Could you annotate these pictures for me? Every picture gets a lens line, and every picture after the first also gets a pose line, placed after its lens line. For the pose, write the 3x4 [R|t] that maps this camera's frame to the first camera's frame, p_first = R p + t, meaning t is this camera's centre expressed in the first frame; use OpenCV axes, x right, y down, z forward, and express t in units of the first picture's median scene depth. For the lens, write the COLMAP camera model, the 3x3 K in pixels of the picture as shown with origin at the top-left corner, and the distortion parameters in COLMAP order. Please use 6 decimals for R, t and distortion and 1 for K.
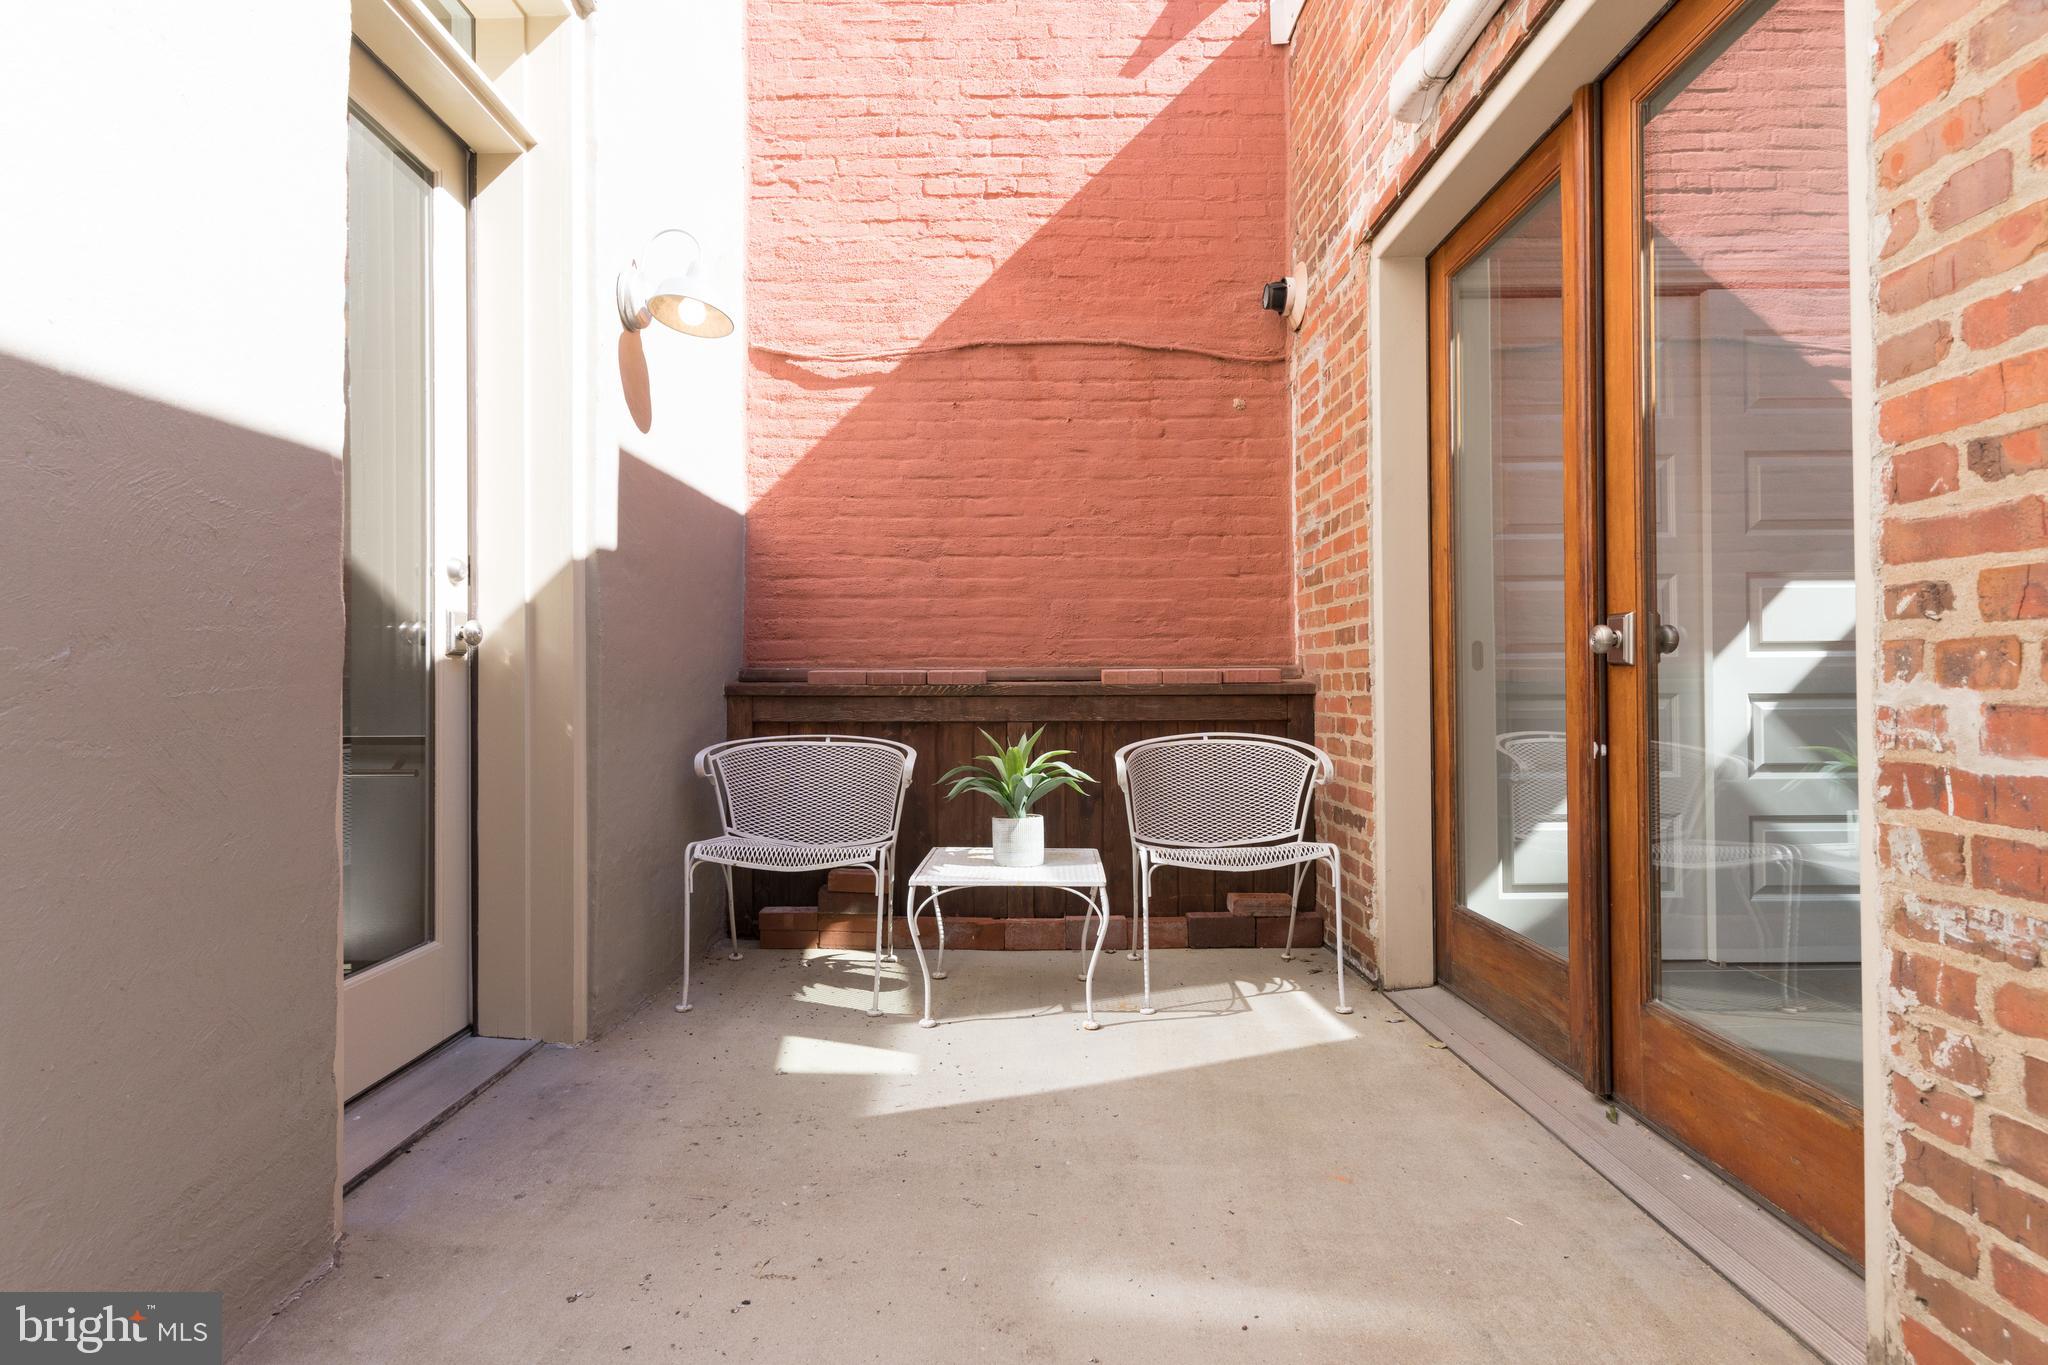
lens RADIAL K [[978.3, 0, 1022.3], [0, 978.3, 675.9], [0, 0, 1]] dist [0.003212, -0.001587]
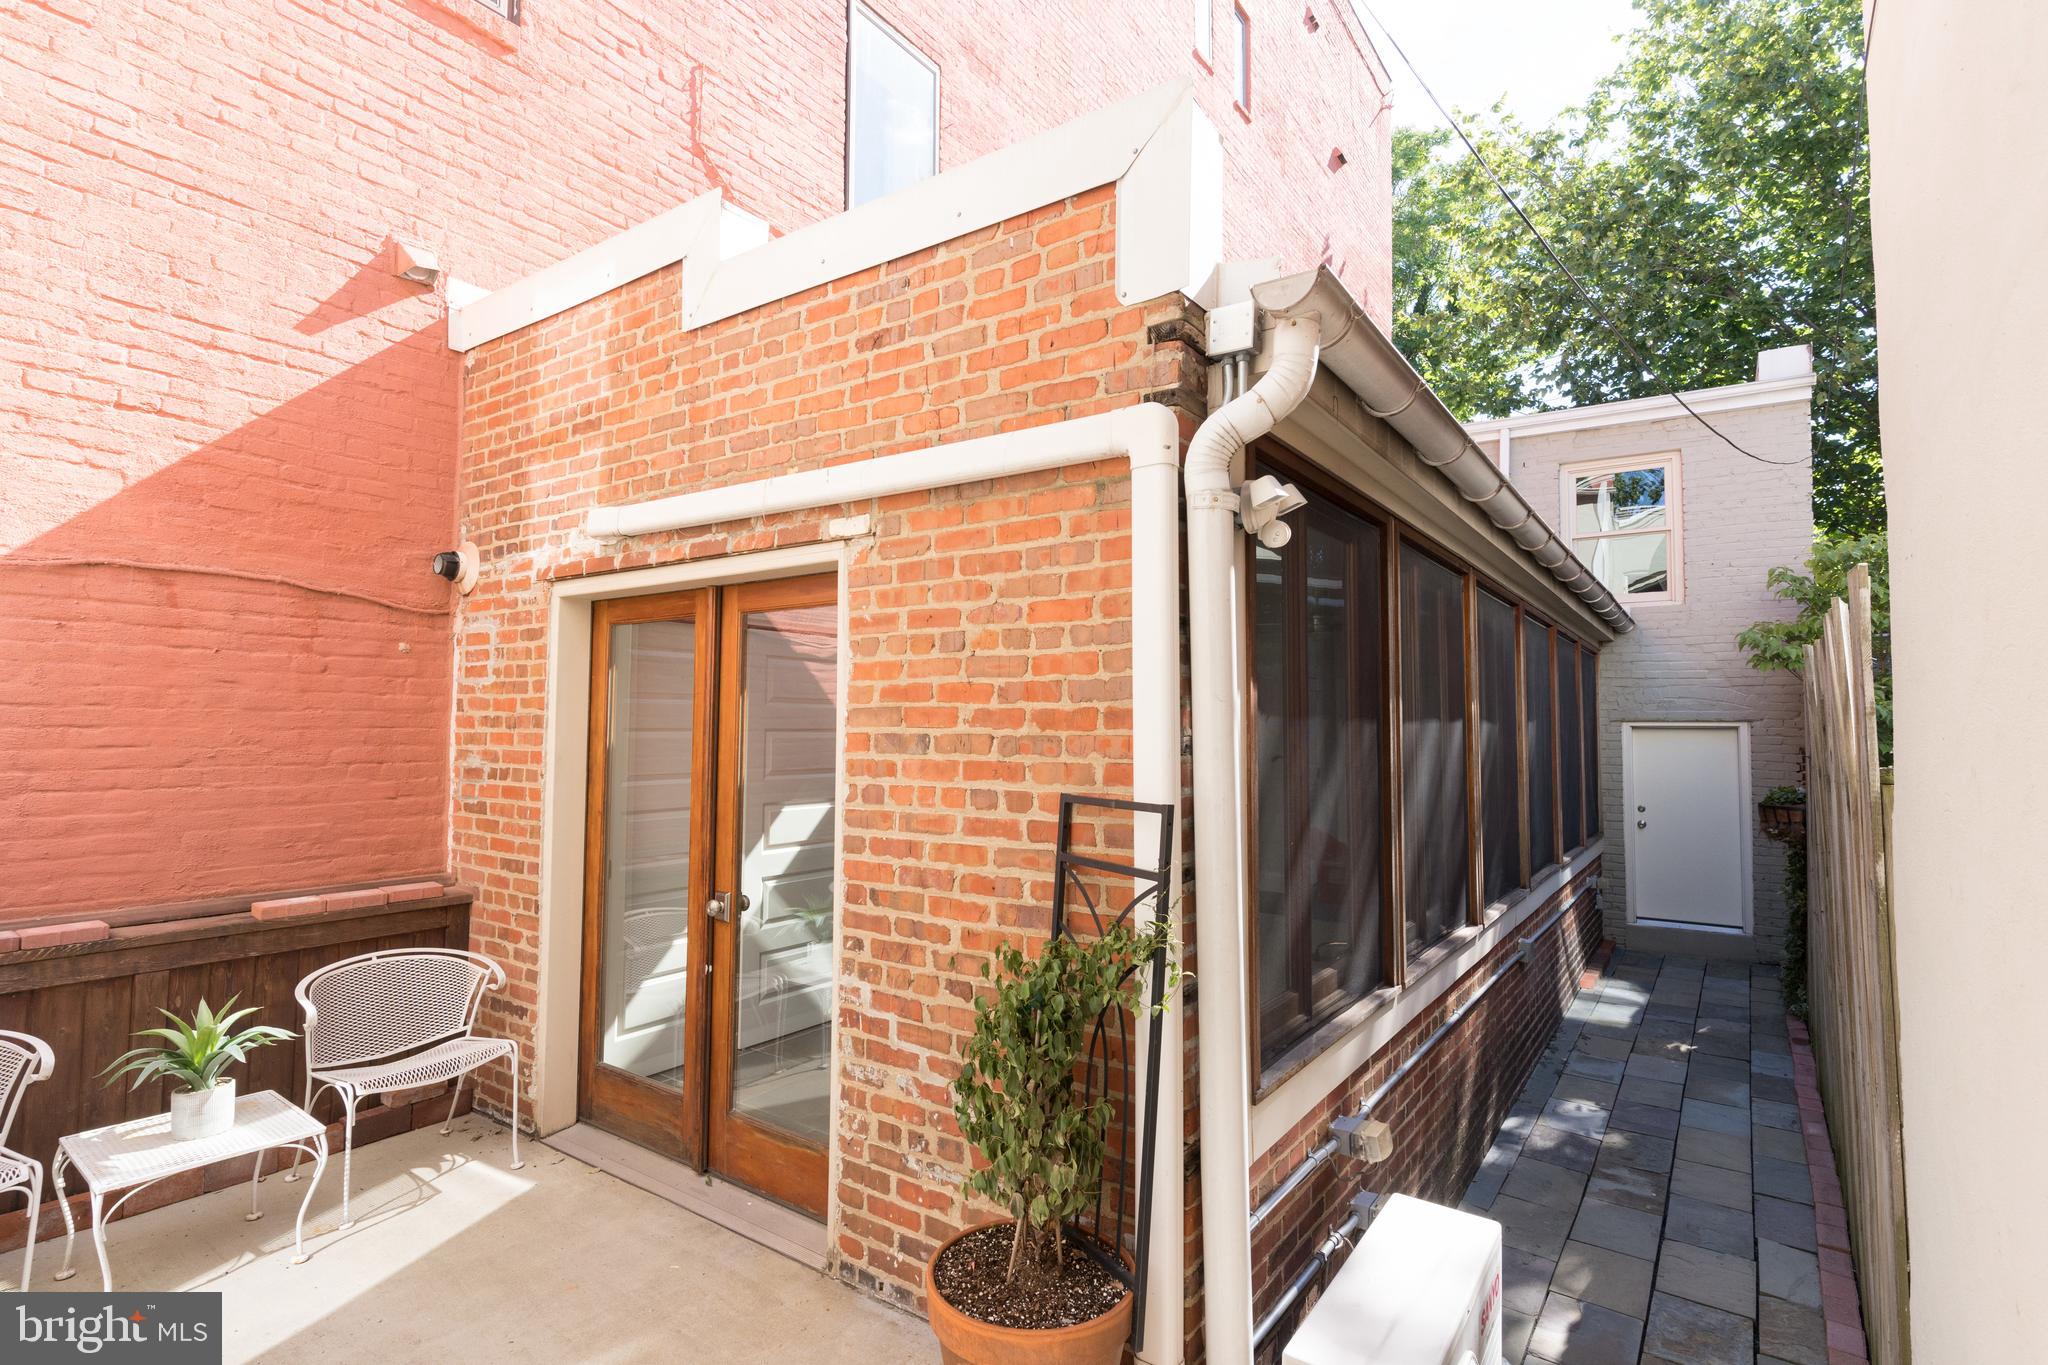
lens RADIAL K [[978.3, 0, 1035.7], [0, 978.3, 677.8], [0, 0, 1]] dist [0.003212, -0.001587]
pose [[0.578560, 0.050580, 0.814070, -0.345099], [-0.019829, 0.998653, -0.047957, -0.246560], [-0.815399, 0.011604, 0.578784, -0.326053]]
